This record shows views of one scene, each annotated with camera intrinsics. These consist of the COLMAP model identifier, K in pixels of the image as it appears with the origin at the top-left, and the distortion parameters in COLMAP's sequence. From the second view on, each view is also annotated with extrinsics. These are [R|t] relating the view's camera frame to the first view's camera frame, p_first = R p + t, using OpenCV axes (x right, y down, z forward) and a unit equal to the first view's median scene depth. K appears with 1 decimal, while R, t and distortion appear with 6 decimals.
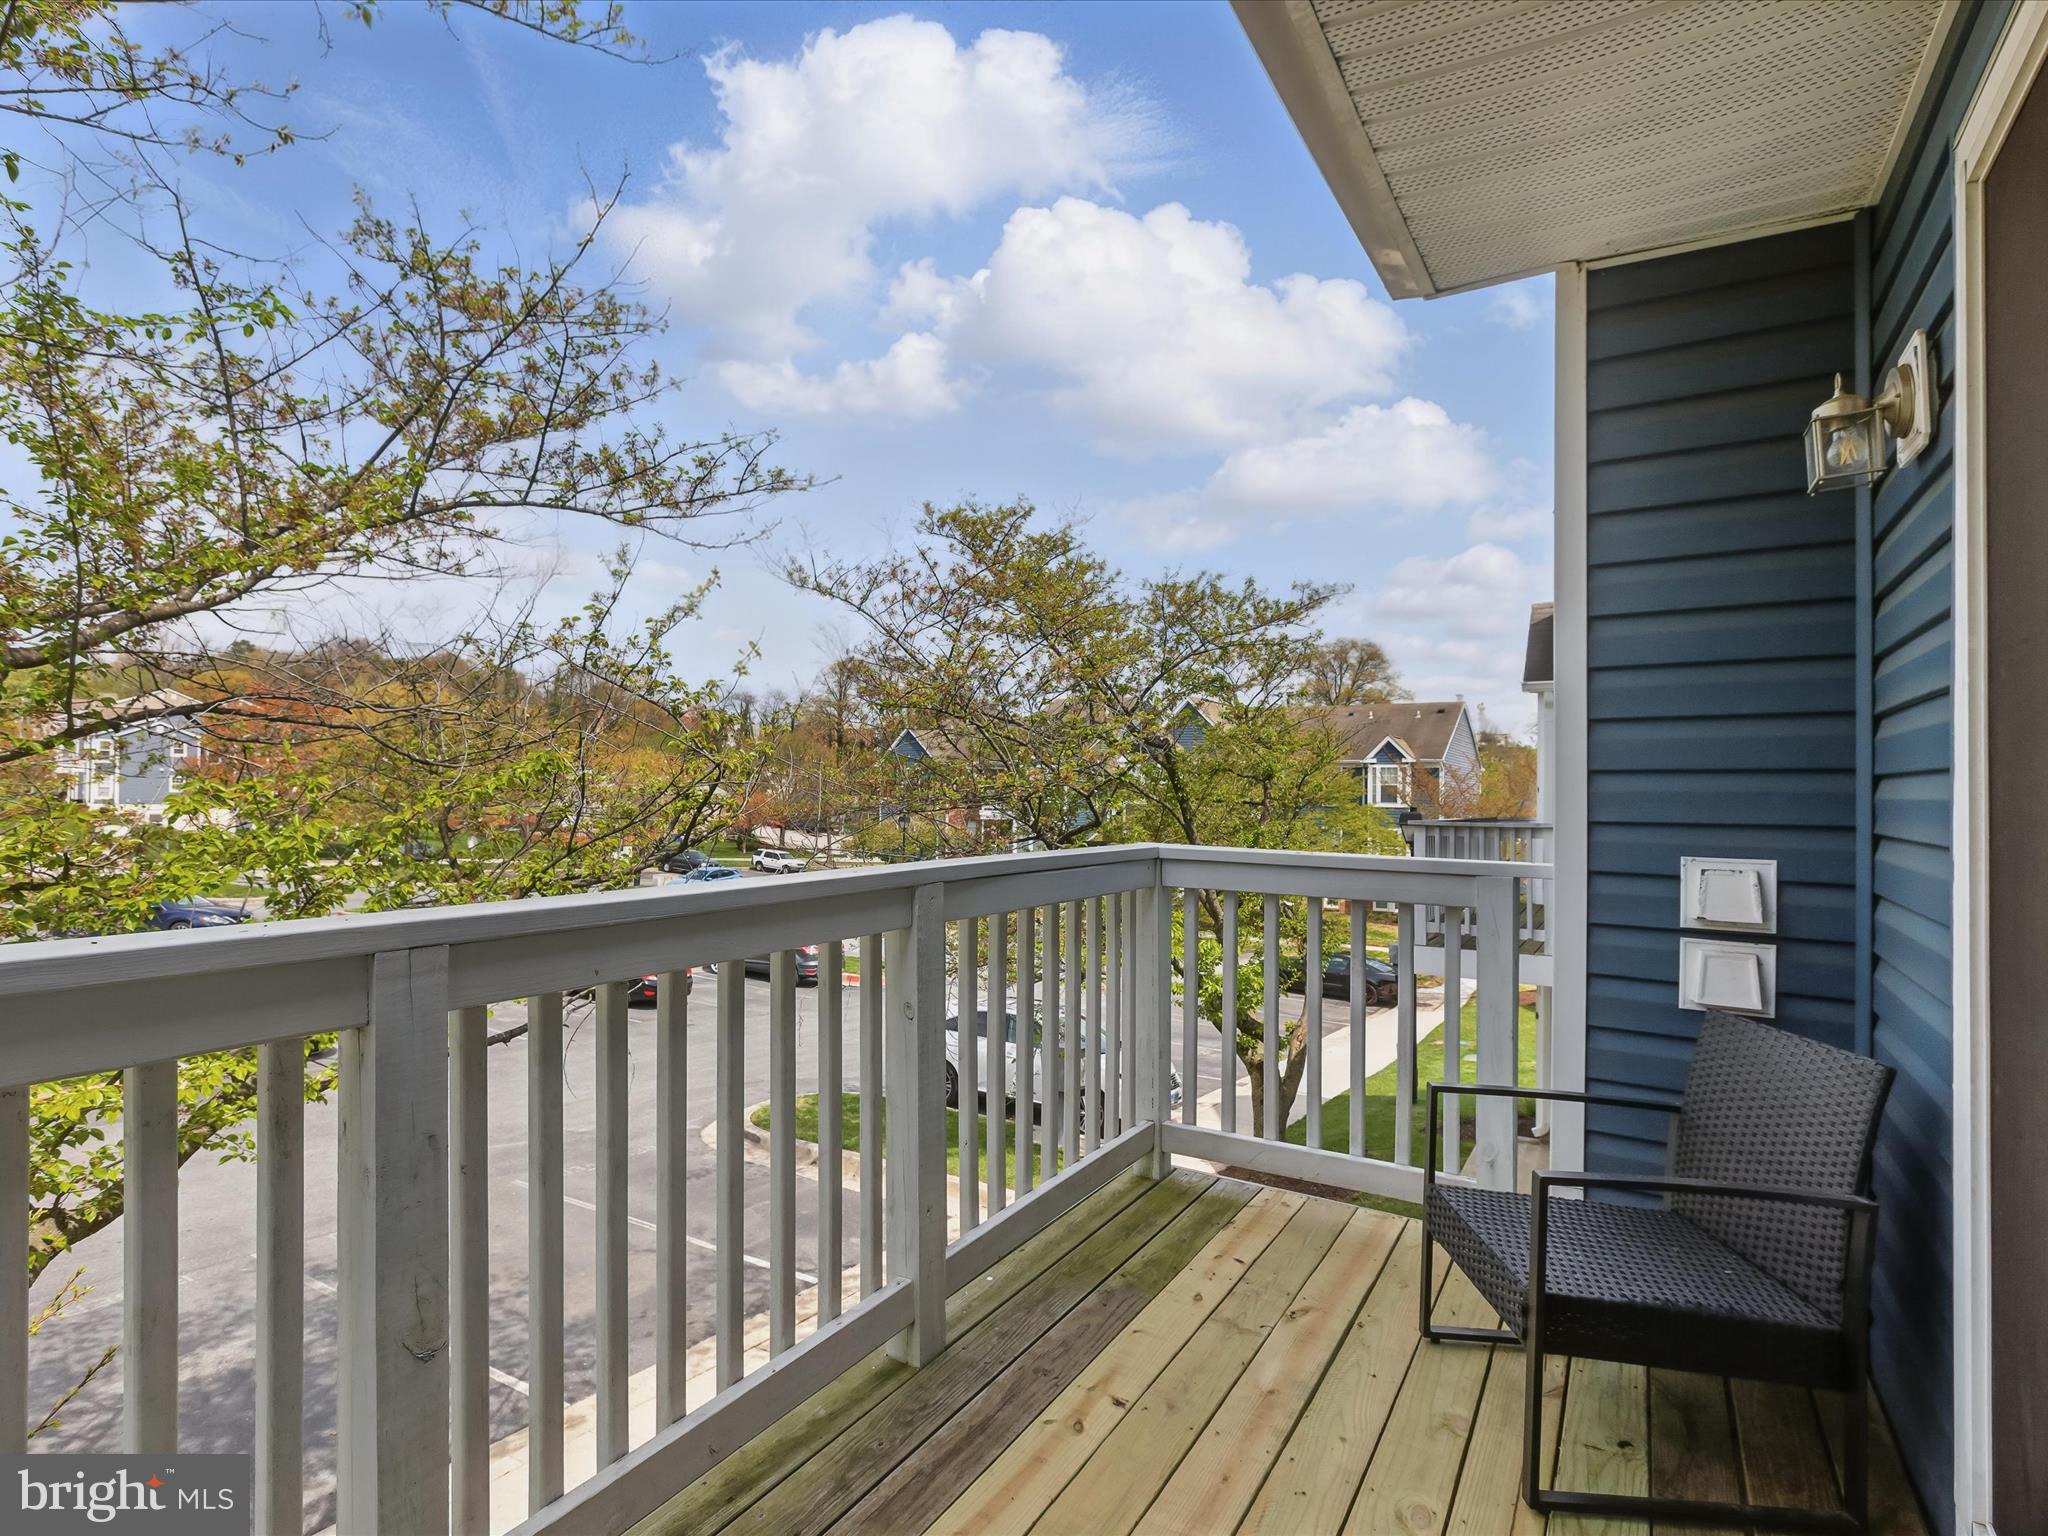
lens RADIAL K [[1020.9, 0, 1017.3], [0, 1020.9, 784.7], [0, 0, 1]] dist [-0.017650, -0.000252]
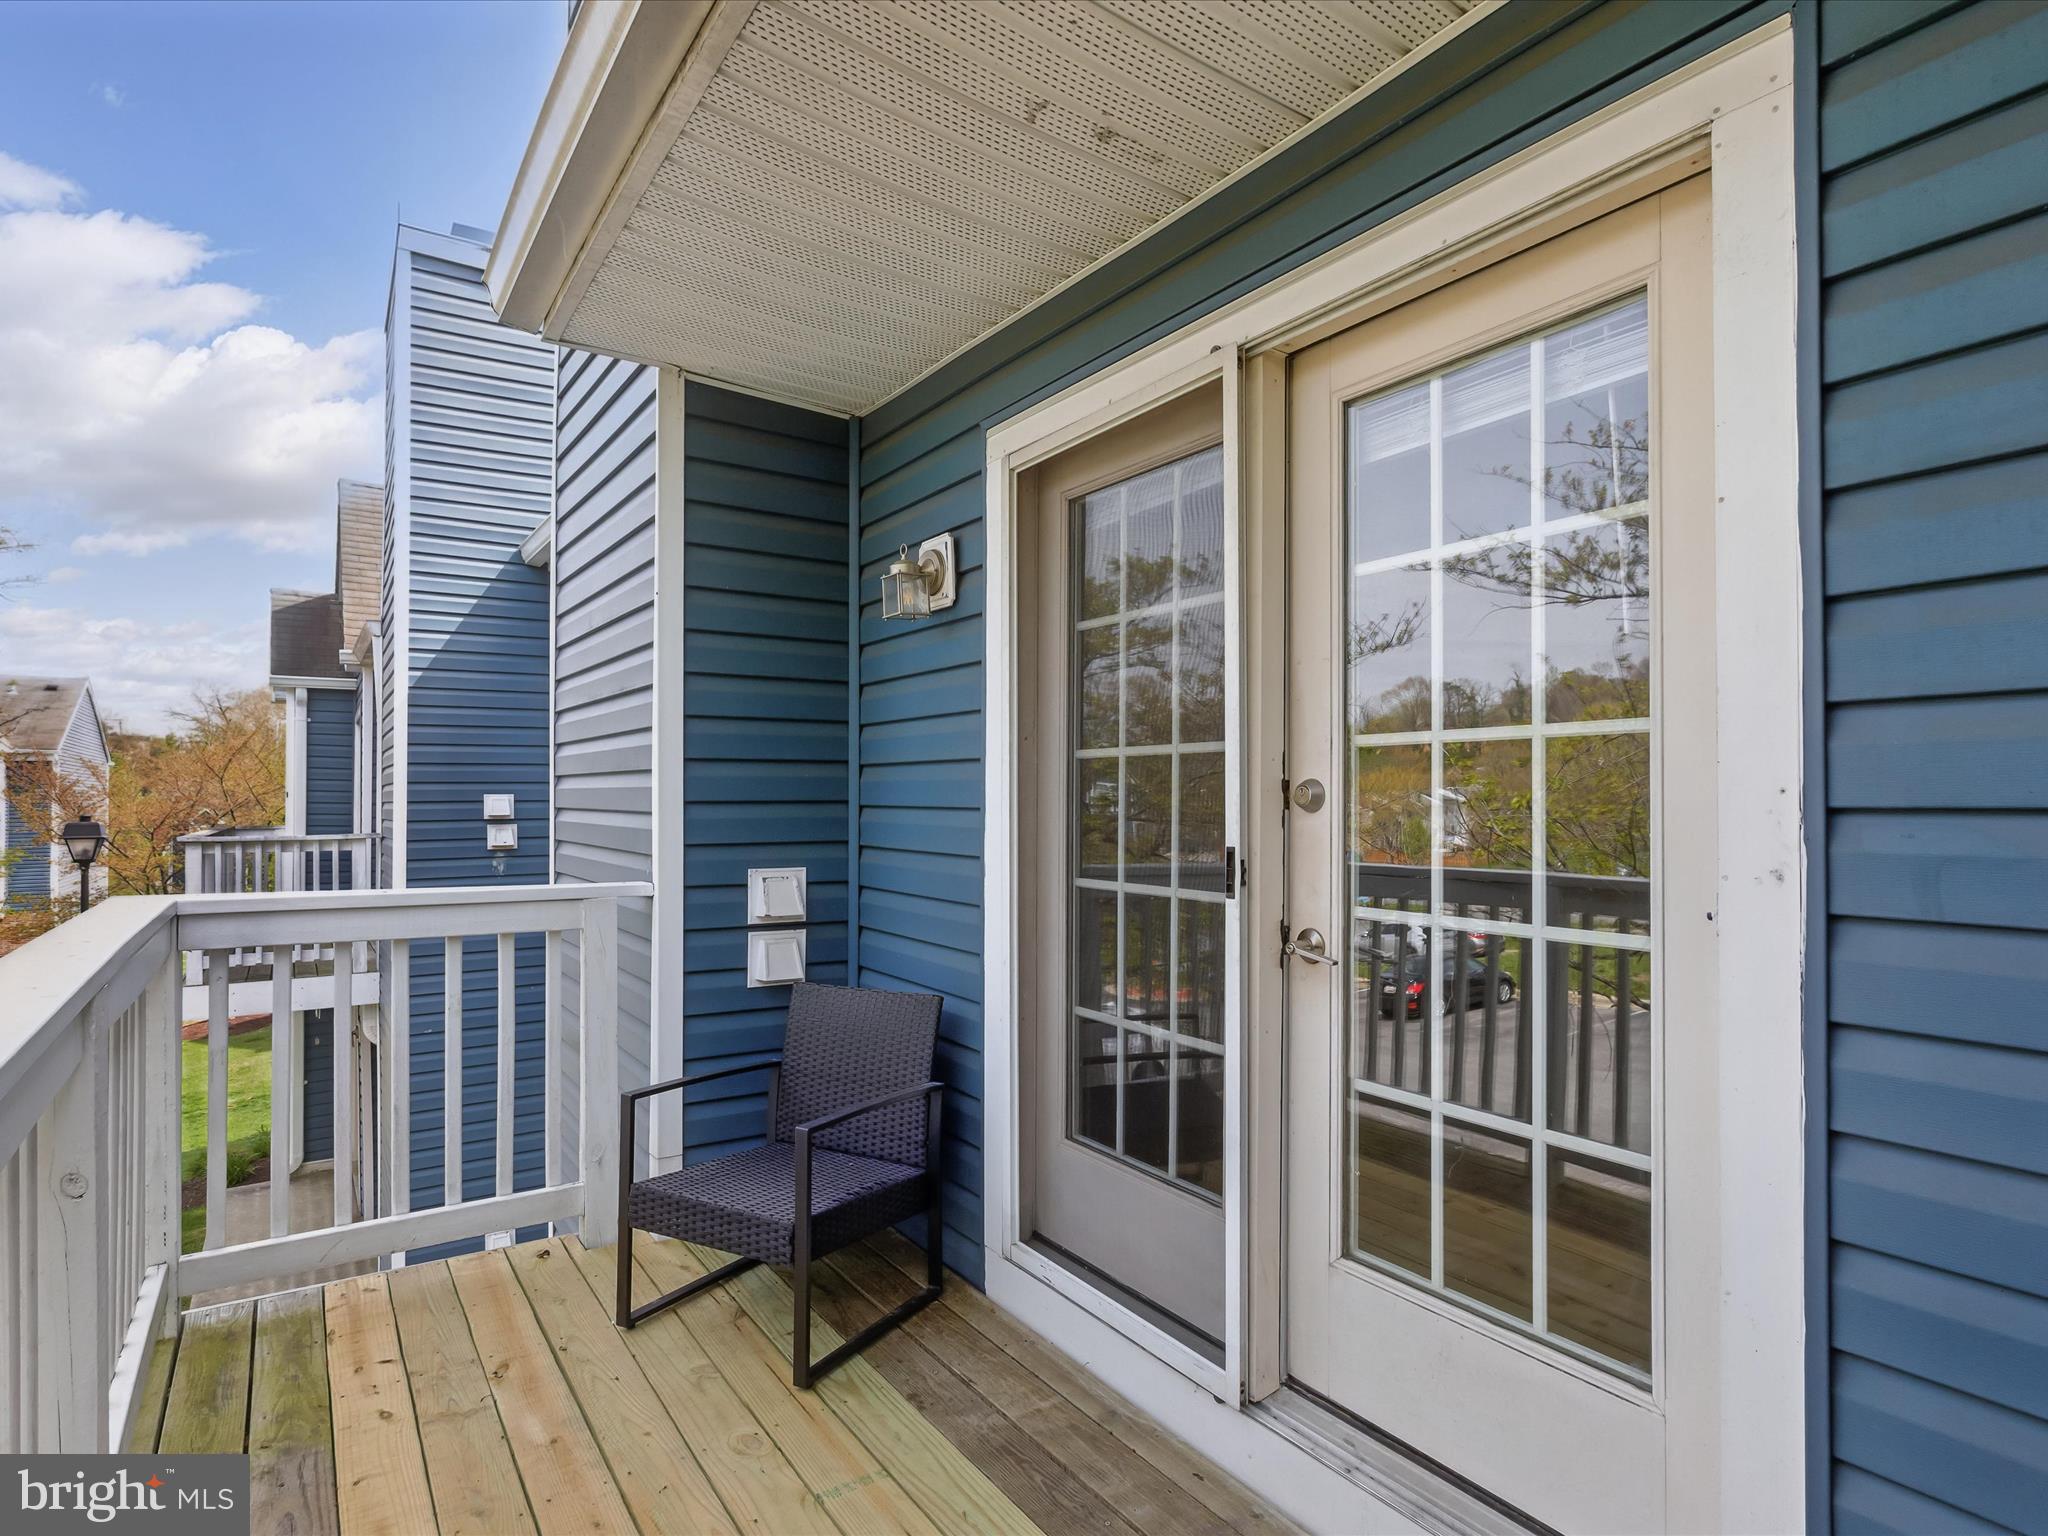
lens RADIAL K [[1062.5, 0, 1018.4], [0, 1062.5, 777.2], [0, 0, 1]] dist [-0.051138, 0.021293]
pose [[0.398610, 0.009662, 0.917070, -0.440103], [-0.004198, 0.999953, -0.008710, -0.034902], [-0.917111, -0.000378, 0.398632, 0.160892]]
